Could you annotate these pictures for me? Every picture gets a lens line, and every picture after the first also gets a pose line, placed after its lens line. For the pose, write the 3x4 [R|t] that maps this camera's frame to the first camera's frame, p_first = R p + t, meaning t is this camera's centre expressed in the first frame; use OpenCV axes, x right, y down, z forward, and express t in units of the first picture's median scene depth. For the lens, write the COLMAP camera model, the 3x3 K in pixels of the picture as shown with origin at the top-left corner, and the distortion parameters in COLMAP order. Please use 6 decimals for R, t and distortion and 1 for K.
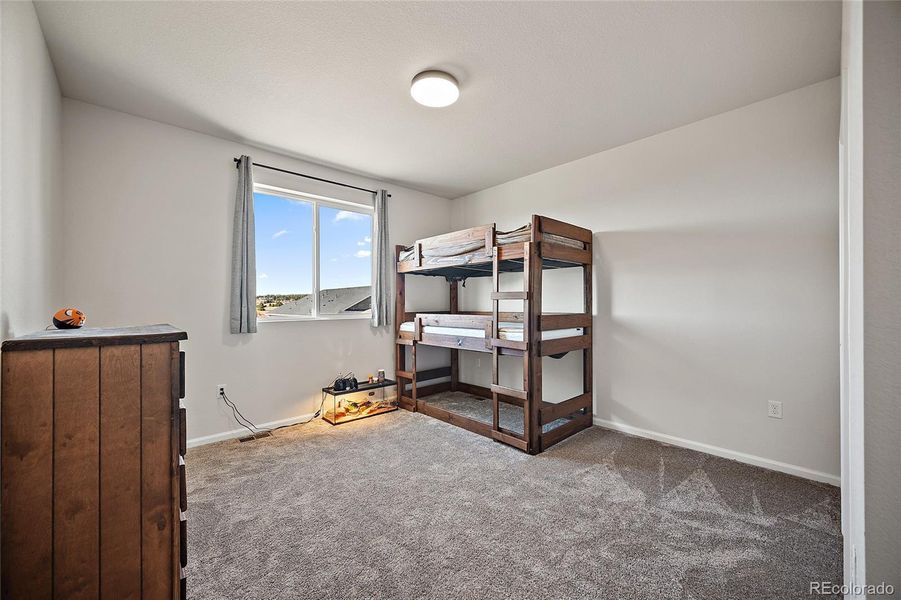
lens RADIAL K [[353.4, 0, 449.7], [0, 353.4, 296.8], [0, 0, 1]] dist [-0.000408, -0.000073]
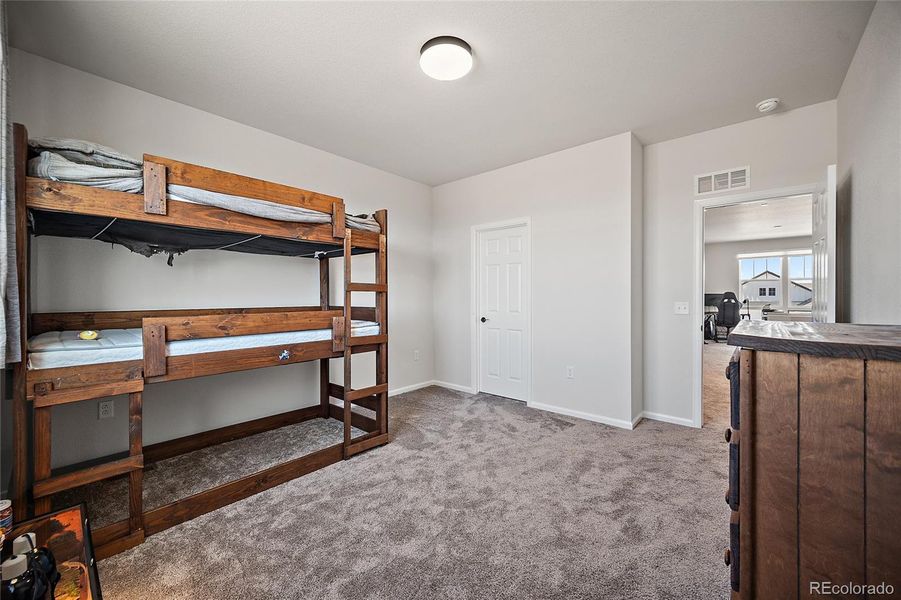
lens RADIAL K [[353.4, 0, 449.7], [0, 353.4, 296.8], [0, 0, 1]] dist [-0.000408, -0.000073]
pose [[-0.108604, 0.014963, 0.993973, -0.740037], [-0.005736, 0.999861, -0.015679, 0.033974], [-0.994069, -0.007404, -0.108503, 0.852804]]
